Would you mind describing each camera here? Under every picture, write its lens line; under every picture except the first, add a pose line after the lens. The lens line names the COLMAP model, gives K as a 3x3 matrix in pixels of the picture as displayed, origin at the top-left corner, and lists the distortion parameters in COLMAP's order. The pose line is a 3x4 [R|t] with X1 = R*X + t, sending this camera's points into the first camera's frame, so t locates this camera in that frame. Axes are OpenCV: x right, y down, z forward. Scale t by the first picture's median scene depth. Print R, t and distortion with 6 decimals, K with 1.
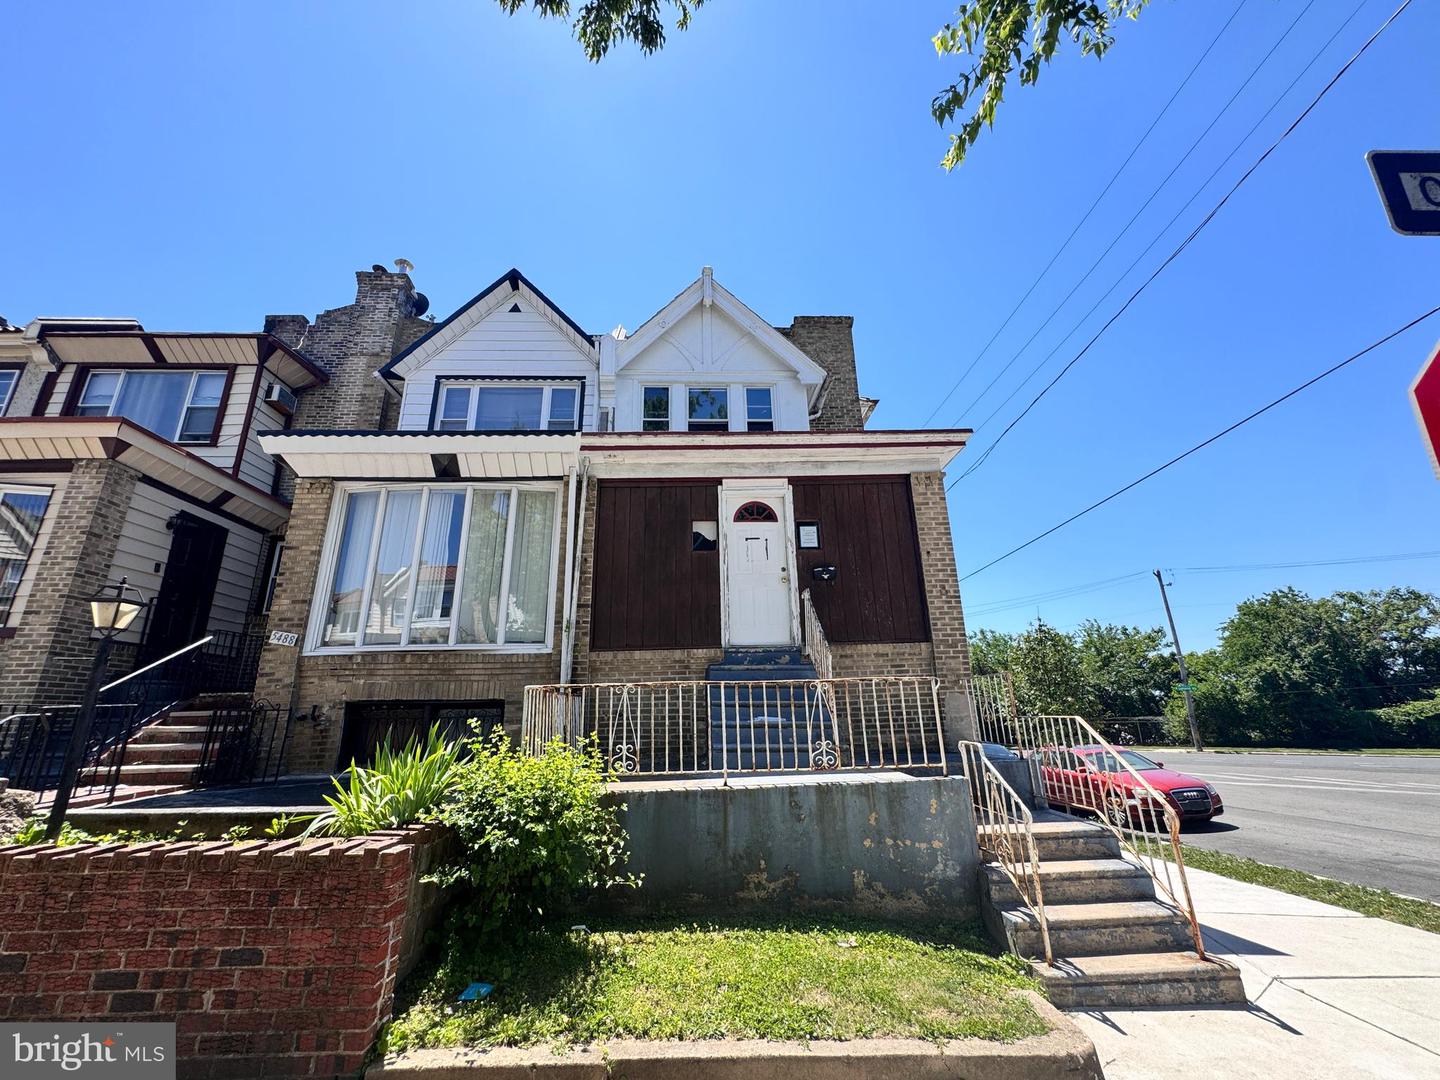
lens RADIAL K [[579.8, 0, 719.1], [0, 579.8, 537.1], [0, 0, 1]] dist [0.000775, 0.000326]
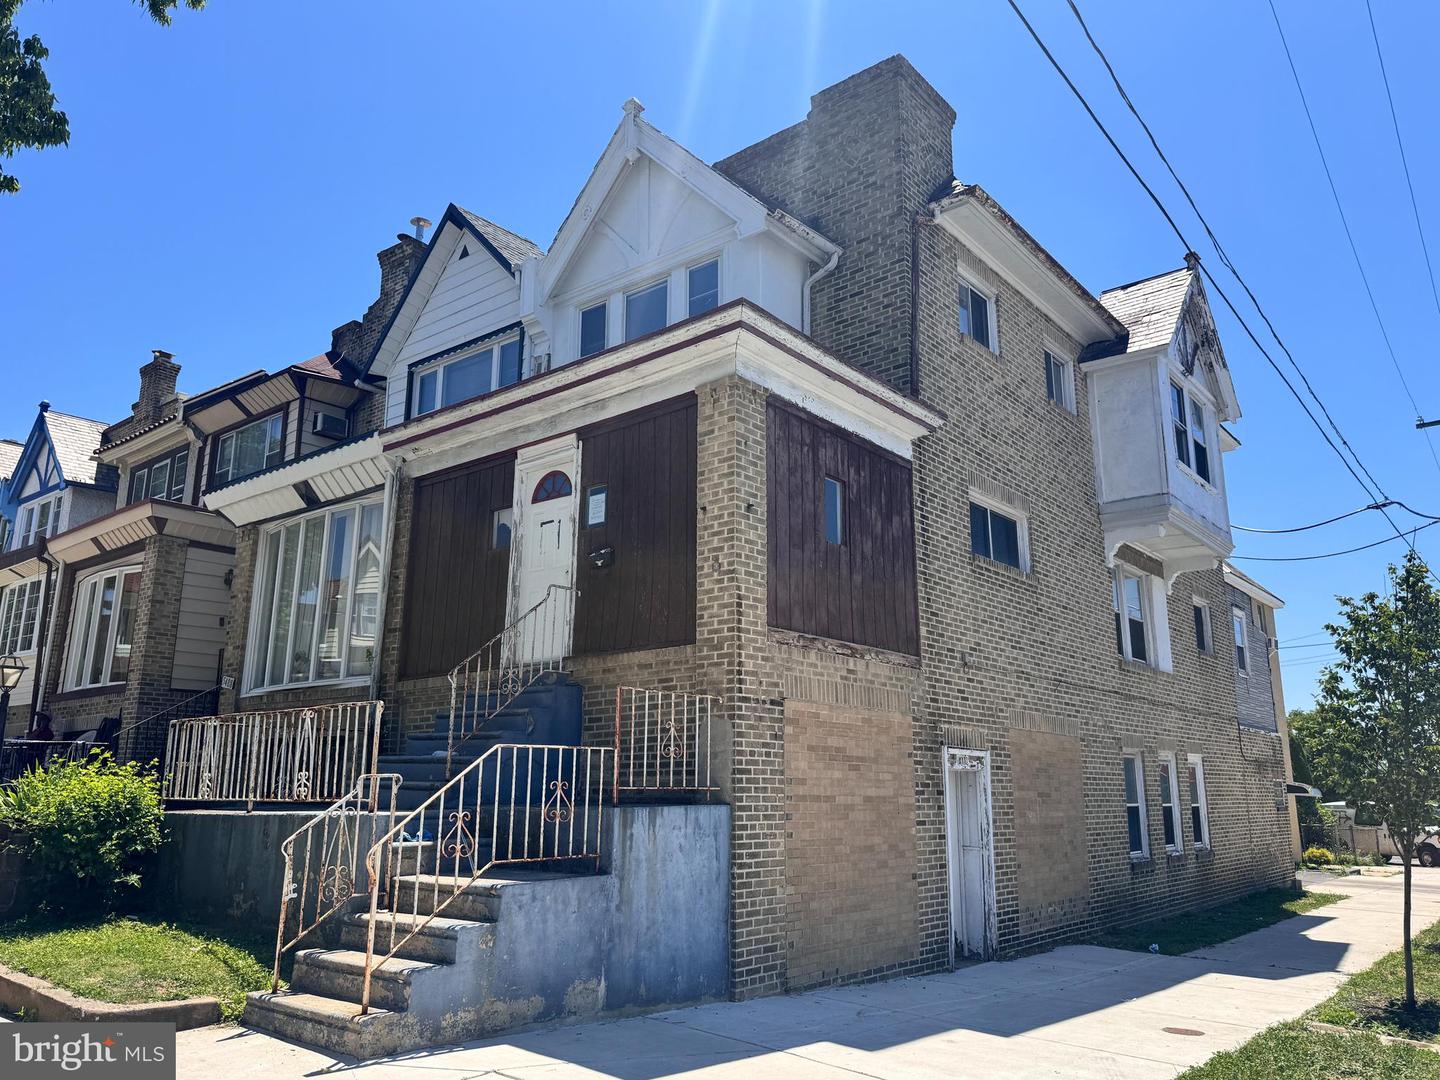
lens RADIAL K [[1044.4, 0, 720.0], [0, 1044.4, 540.0], [0, 0, 1]] dist [0.158705, -0.324328]
pose [[0.753878, -0.130031, -0.644019, 1.119565], [0.181270, 0.983339, 0.013649, 0.048017], [0.631514, -0.127031, 0.764888, 0.093676]]
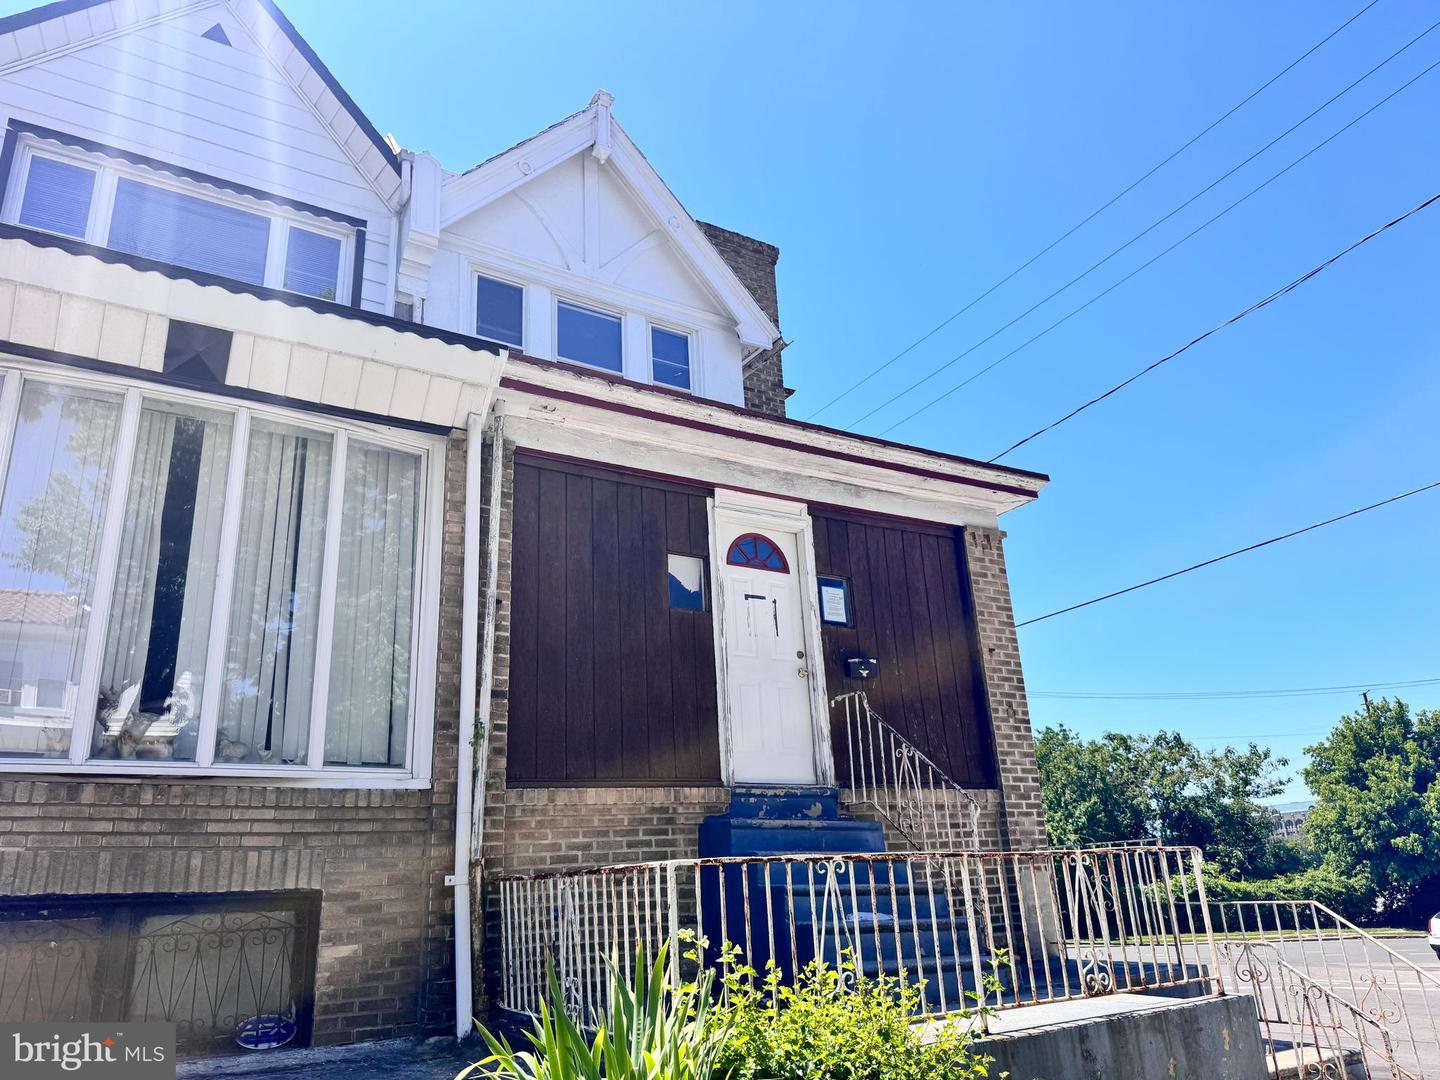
lens RADIAL K [[1017.1, 0, 710.9], [0, 1017.1, 539.0], [0, 0, 1]] dist [0.101440, -0.134822]
pose [[0.871723, 0.143589, 0.468488, -0.472683], [-0.122180, 0.989597, -0.075964, 0.028349], [-0.474522, 0.008980, 0.880198, 0.123544]]
